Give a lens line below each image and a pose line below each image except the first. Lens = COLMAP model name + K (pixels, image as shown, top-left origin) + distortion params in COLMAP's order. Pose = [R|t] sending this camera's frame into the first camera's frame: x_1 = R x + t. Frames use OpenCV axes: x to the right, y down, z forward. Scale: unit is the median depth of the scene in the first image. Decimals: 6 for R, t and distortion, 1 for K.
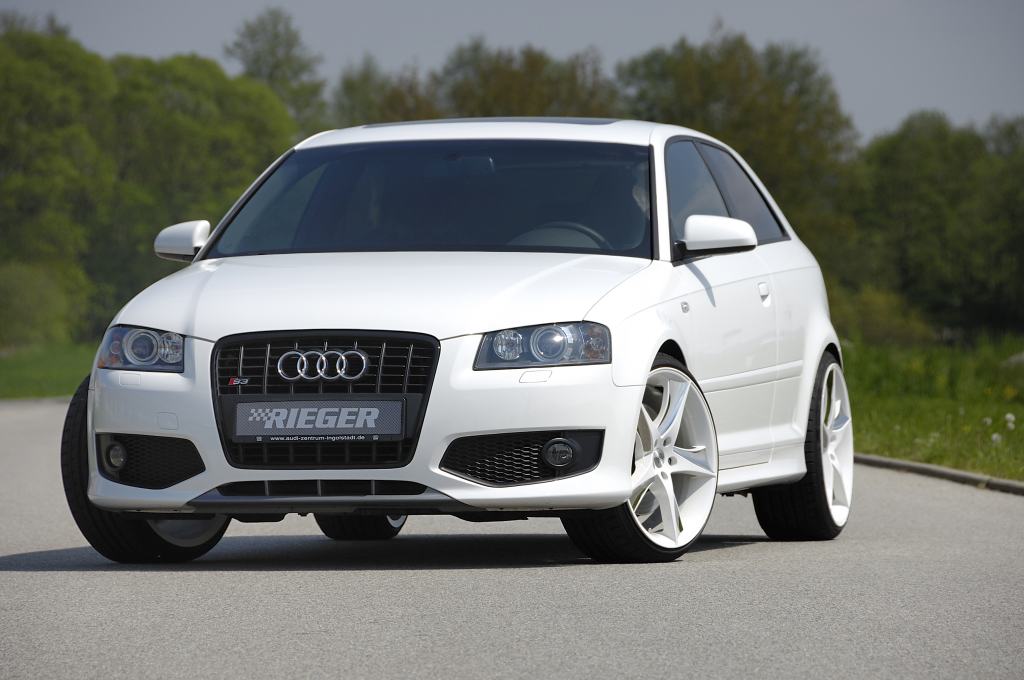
lens RADIAL K [[7573.2, 0, 512.0], [0, 7573.2, 340.0], [0, 0, 1]] dist [2.279501, 22.186768]
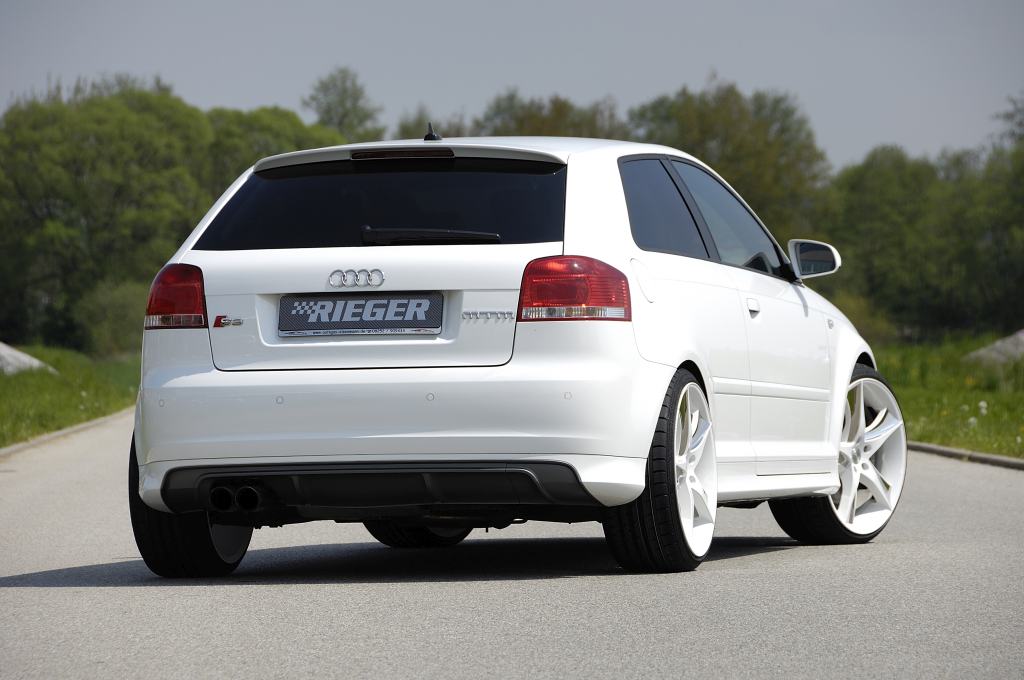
lens RADIAL K [[6593.2, 0, 512.0], [0, 6593.2, 340.0], [0, 0, 1]] dist [0.456212, 198.846193]
pose [[0.999915, -0.013024, -0.000321, -0.004809], [0.013024, 0.999915, 0.000644, -0.000910], [0.000312, -0.000649, 1.000000, -0.040286]]
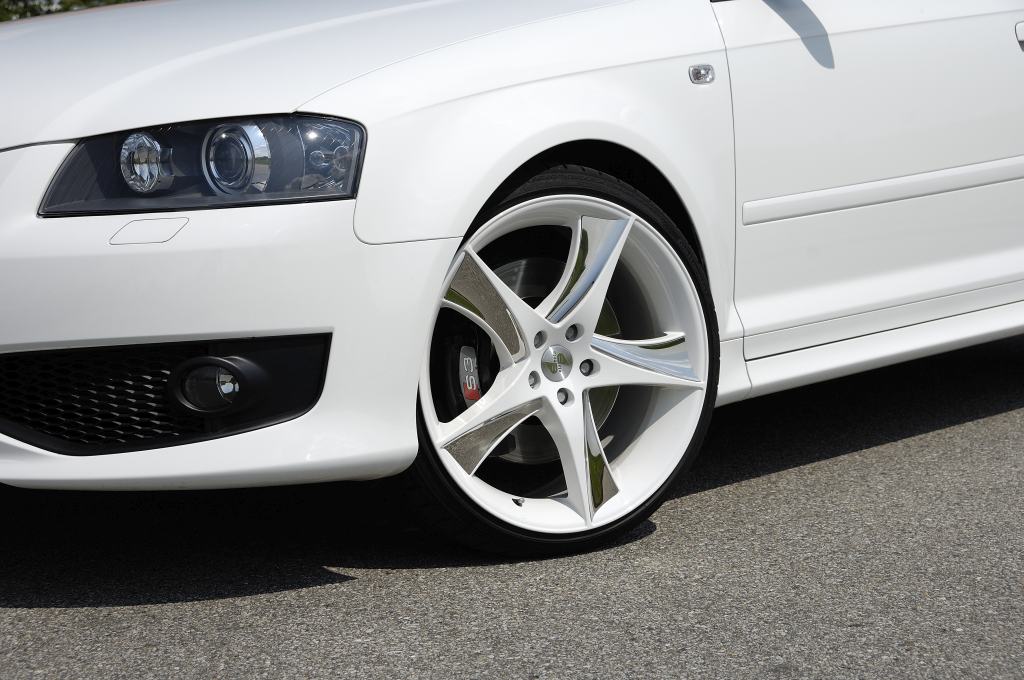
lens RADIAL K [[2203.9, 0, 512.0], [0, 2203.9, 340.0], [0, 0, 1]] dist [-0.020785, -0.044961]
pose [[0.901674, 0.050187, -0.429495, 0.016556], [0.008158, 0.991091, 0.132936, -0.001336], [0.432340, -0.123368, 0.893231, 0.171384]]
